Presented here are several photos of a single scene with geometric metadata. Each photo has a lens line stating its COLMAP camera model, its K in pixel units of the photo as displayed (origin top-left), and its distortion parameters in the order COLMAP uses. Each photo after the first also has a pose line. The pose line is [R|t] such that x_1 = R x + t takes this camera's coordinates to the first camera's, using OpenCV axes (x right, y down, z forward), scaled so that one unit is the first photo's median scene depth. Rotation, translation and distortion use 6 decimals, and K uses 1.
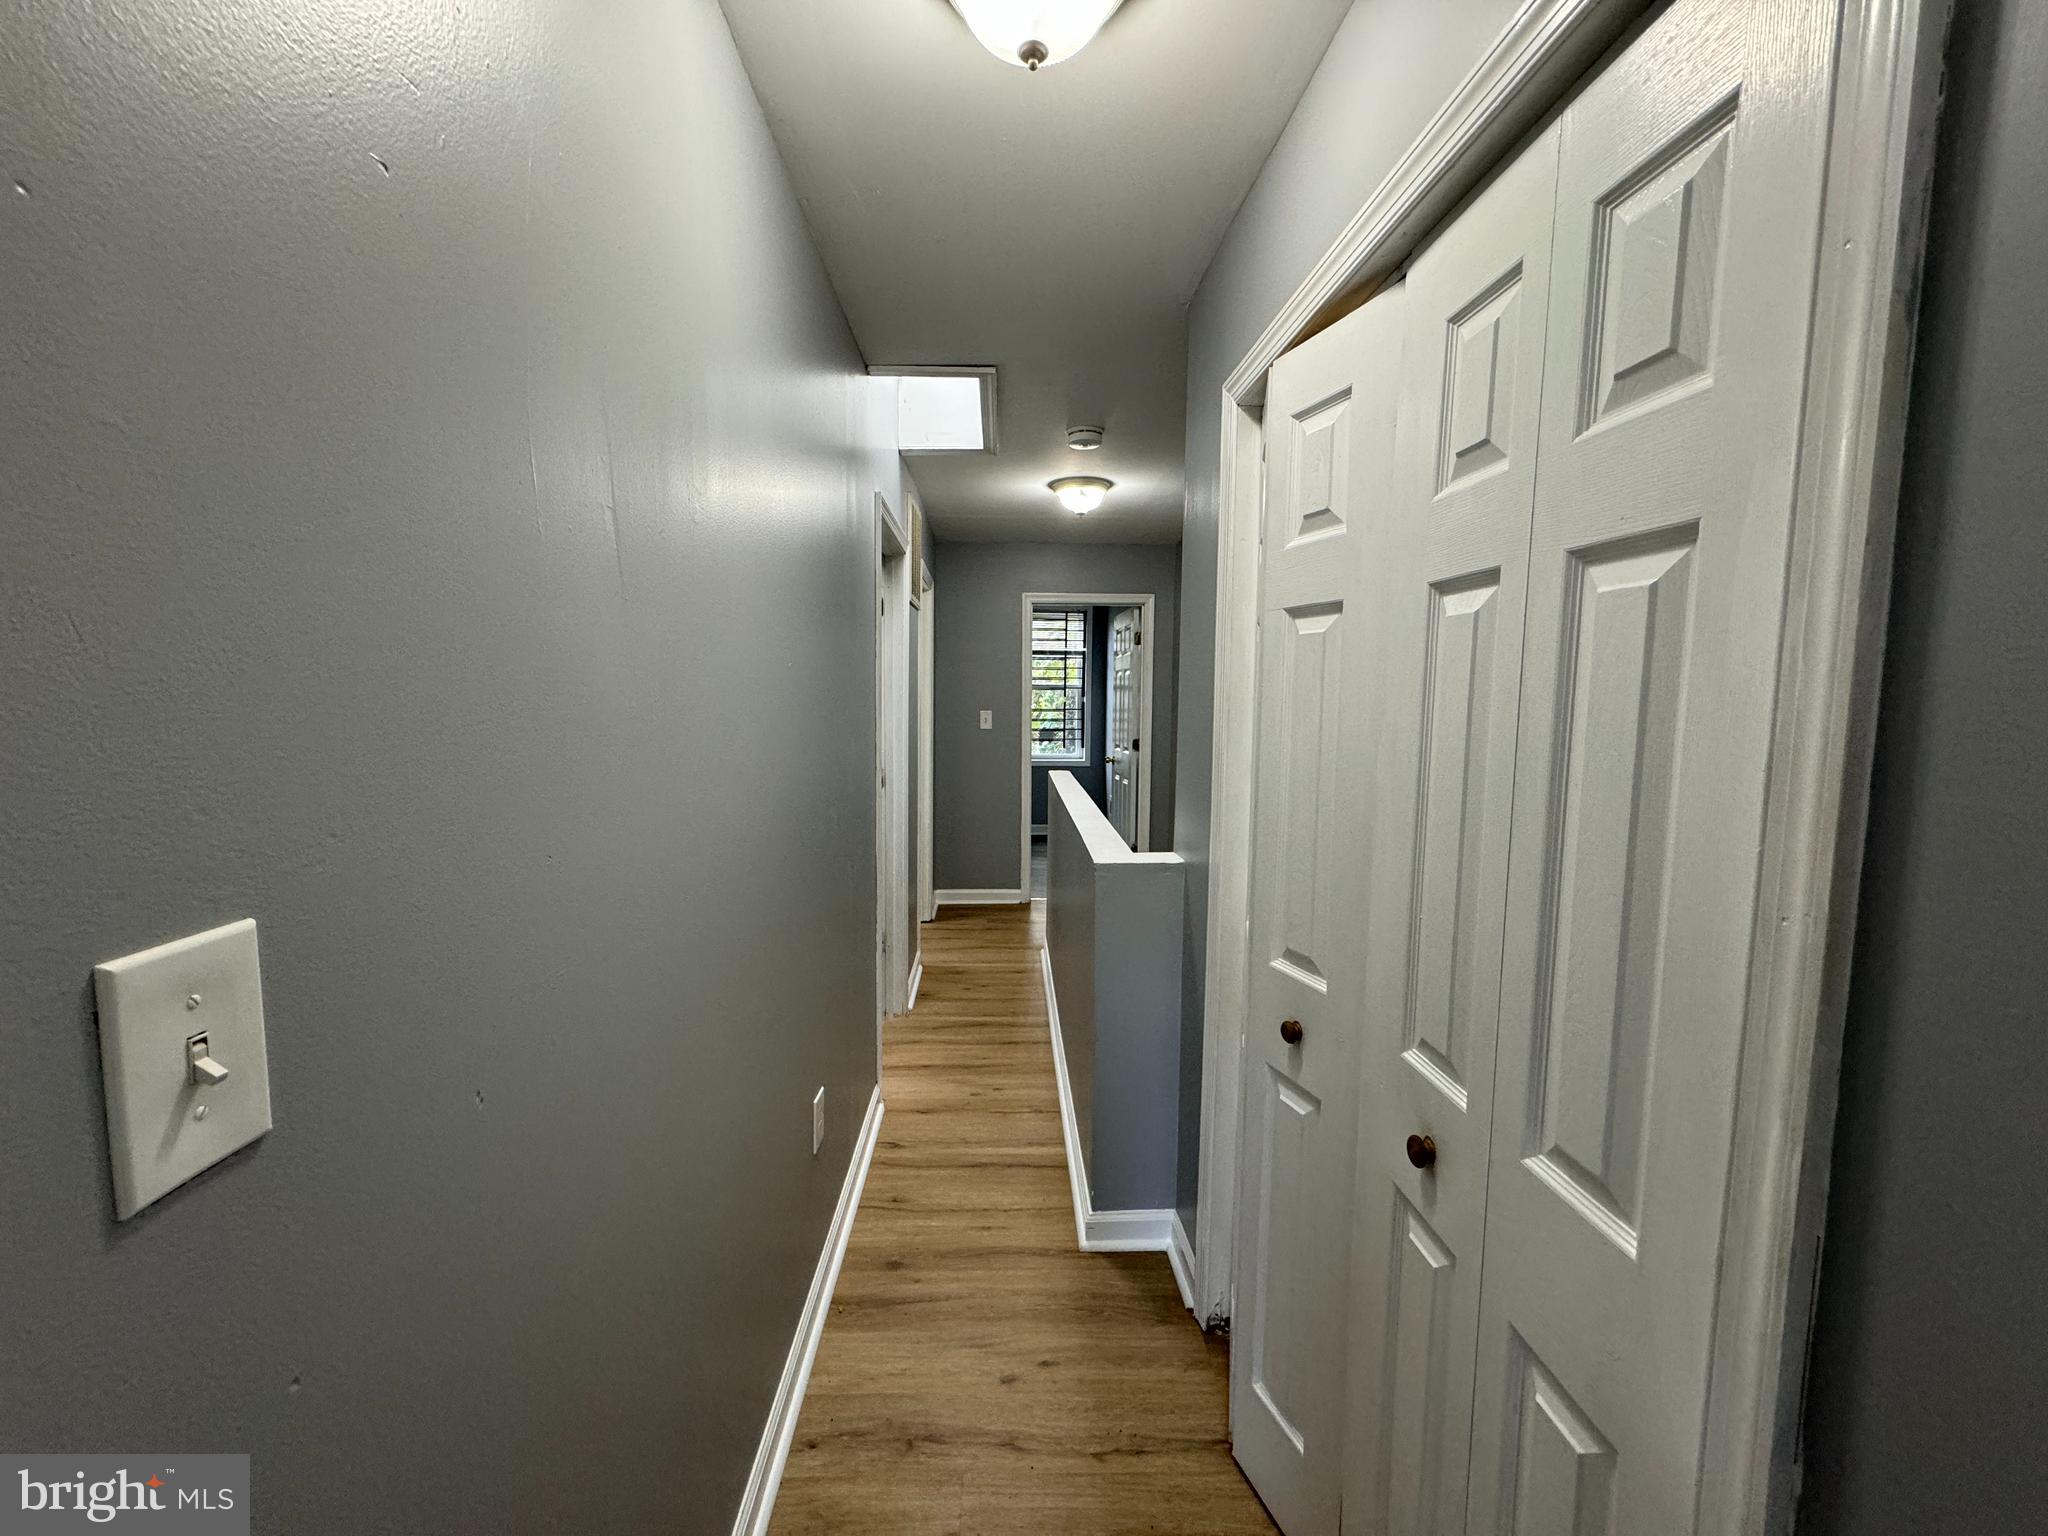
lens RADIAL K [[819.0, 0, 1024.0], [0, 819.0, 768.0], [0, 0, 1]] dist [0.001037, -0.000085]
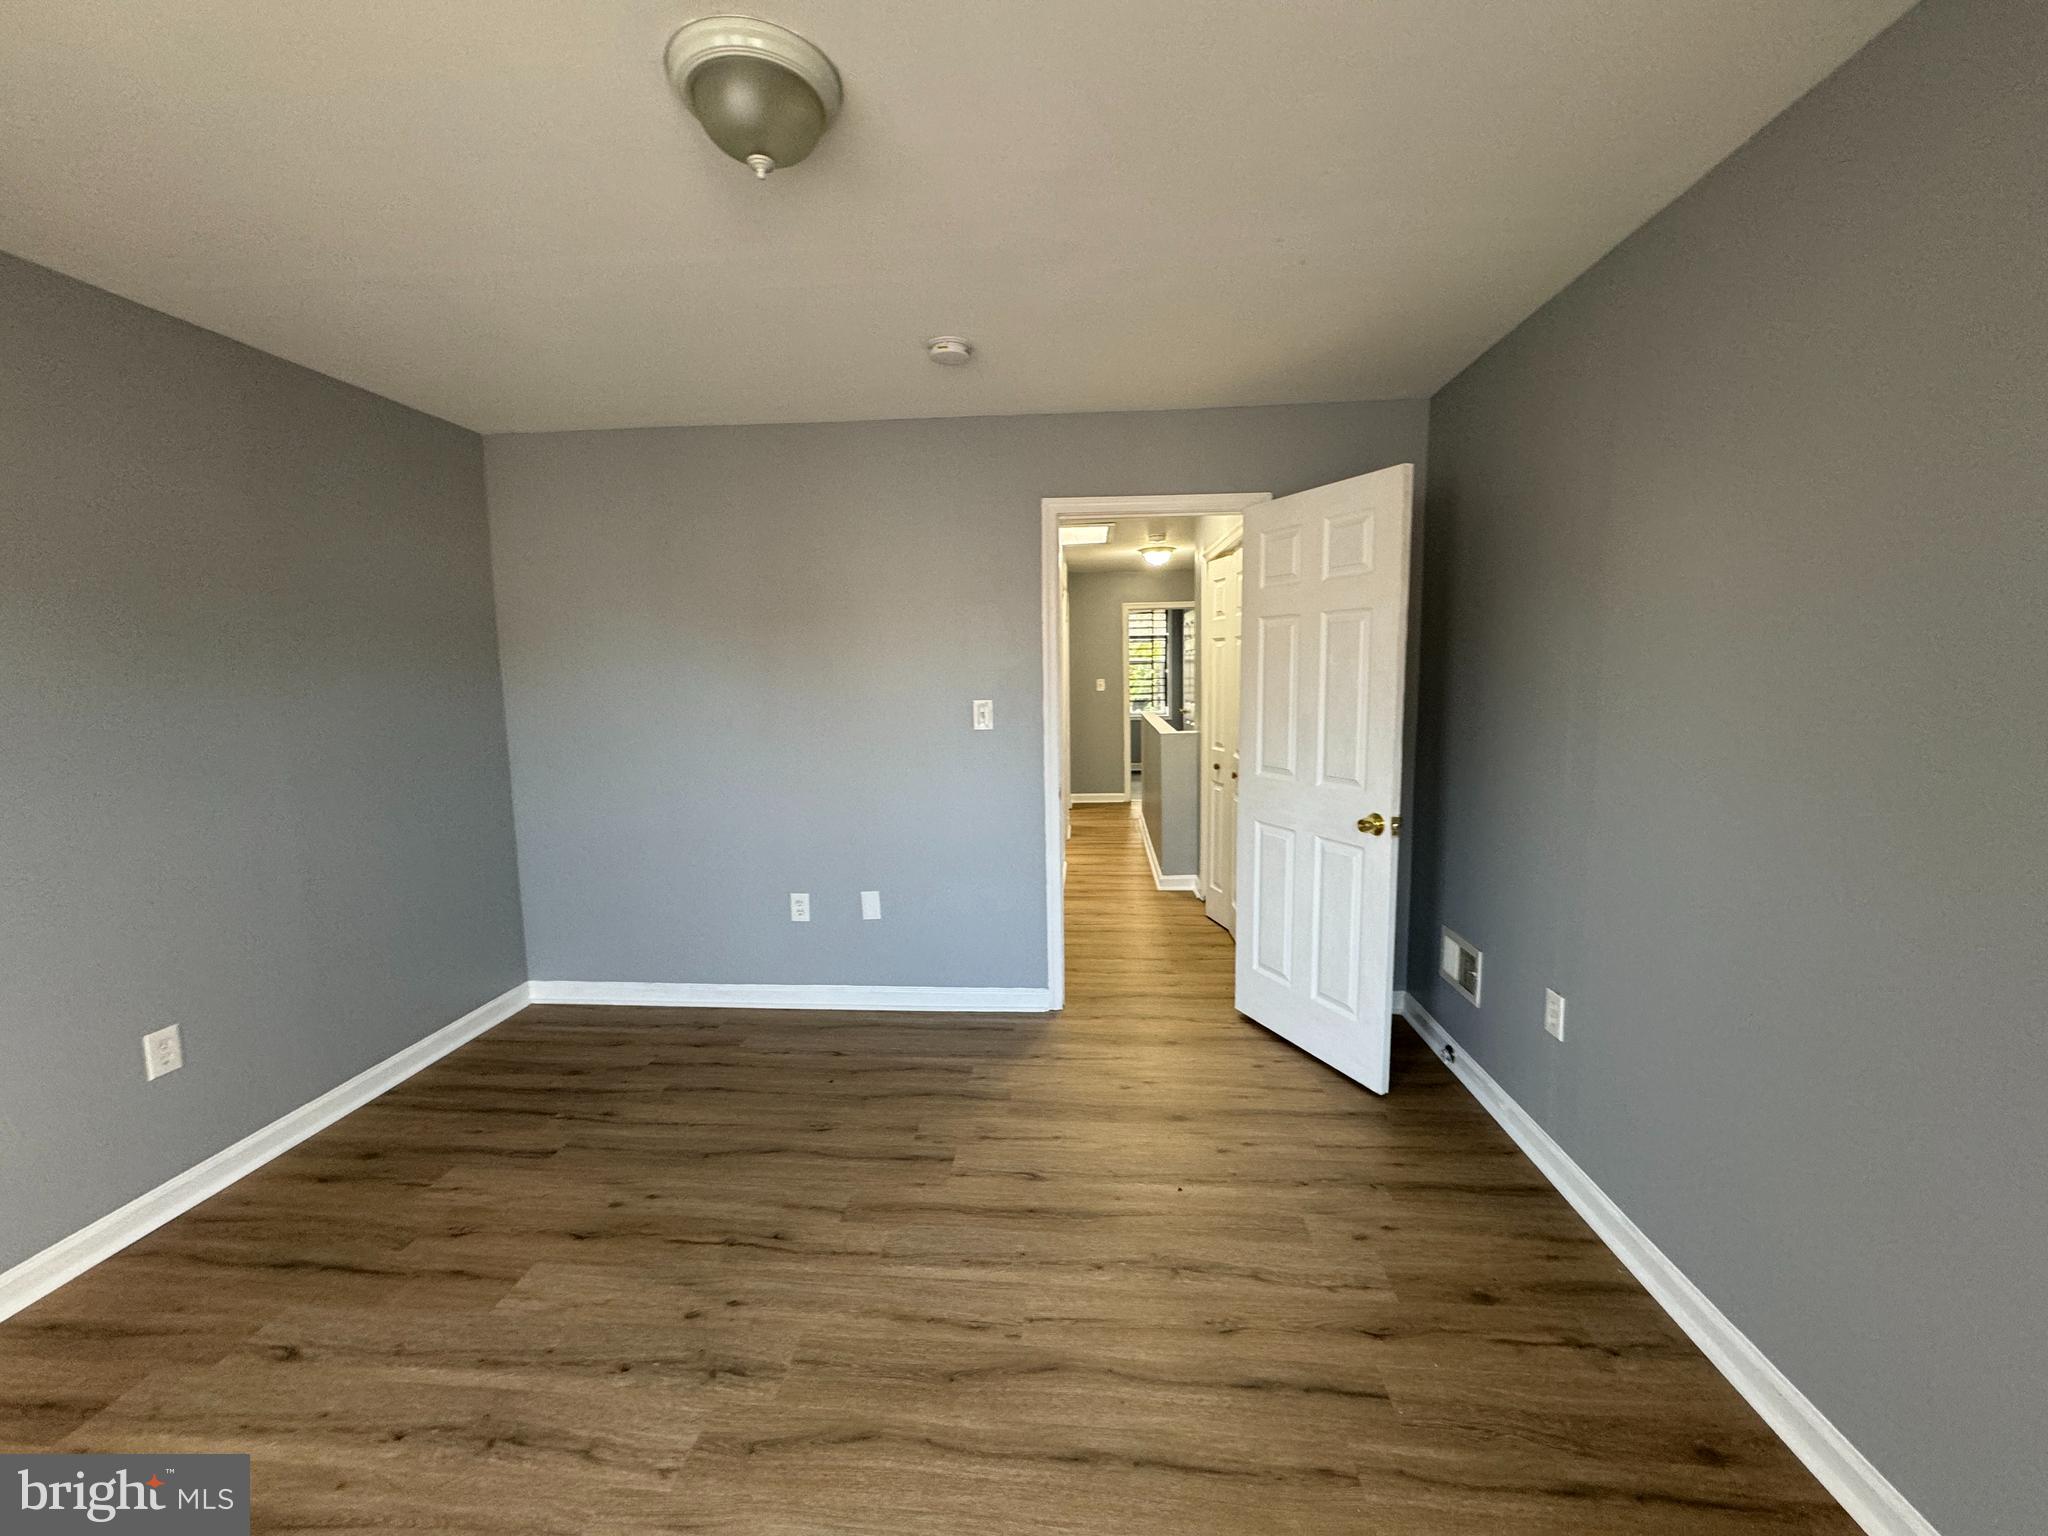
lens RADIAL K [[819.0, 0, 1024.0], [0, 819.0, 768.0], [0, 0, 1]] dist [0.001037, -0.000085]
pose [[0.993569, -0.016269, -0.112055, -0.016483], [0.019484, 0.999428, 0.027650, 0.046295], [0.111541, -0.029655, 0.993317, -0.500576]]
